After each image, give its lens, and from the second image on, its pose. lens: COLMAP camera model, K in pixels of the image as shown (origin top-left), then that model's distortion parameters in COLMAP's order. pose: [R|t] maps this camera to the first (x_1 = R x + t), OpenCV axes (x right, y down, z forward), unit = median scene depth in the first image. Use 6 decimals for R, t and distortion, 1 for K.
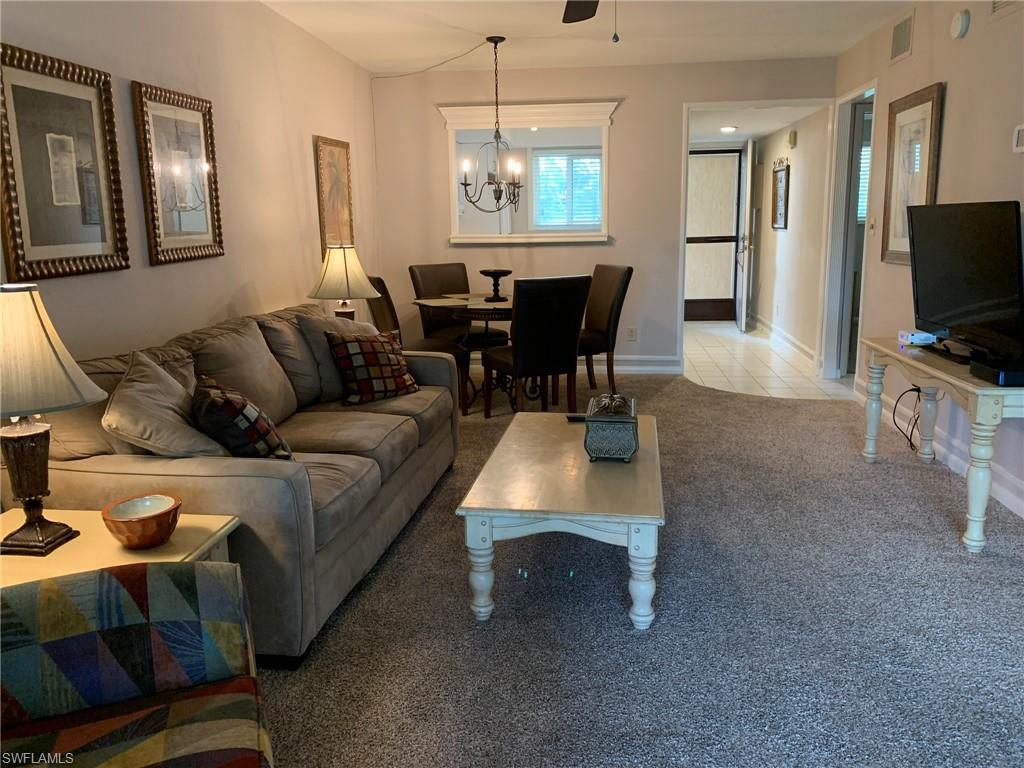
lens RADIAL K [[794.7, 0, 512.0], [0, 794.7, 384.0], [0, 0, 1]] dist [0.000136, -0.000442]
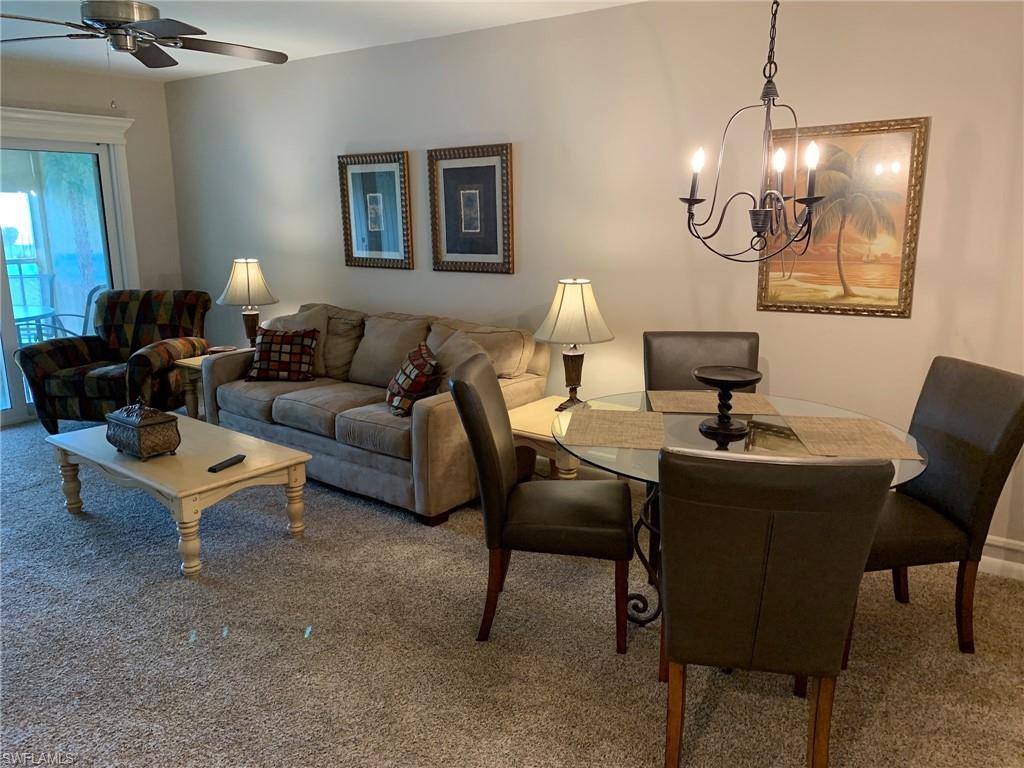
lens RADIAL K [[757.3, 0, 512.0], [0, 757.3, 384.0], [0, 0, 1]] dist [0.000145, 0.000132]
pose [[-0.500728, 0.207164, -0.840449, 0.748771], [-0.166446, 0.929776, 0.328348, -0.465678], [0.849451, 0.304302, -0.431083, 1.893909]]
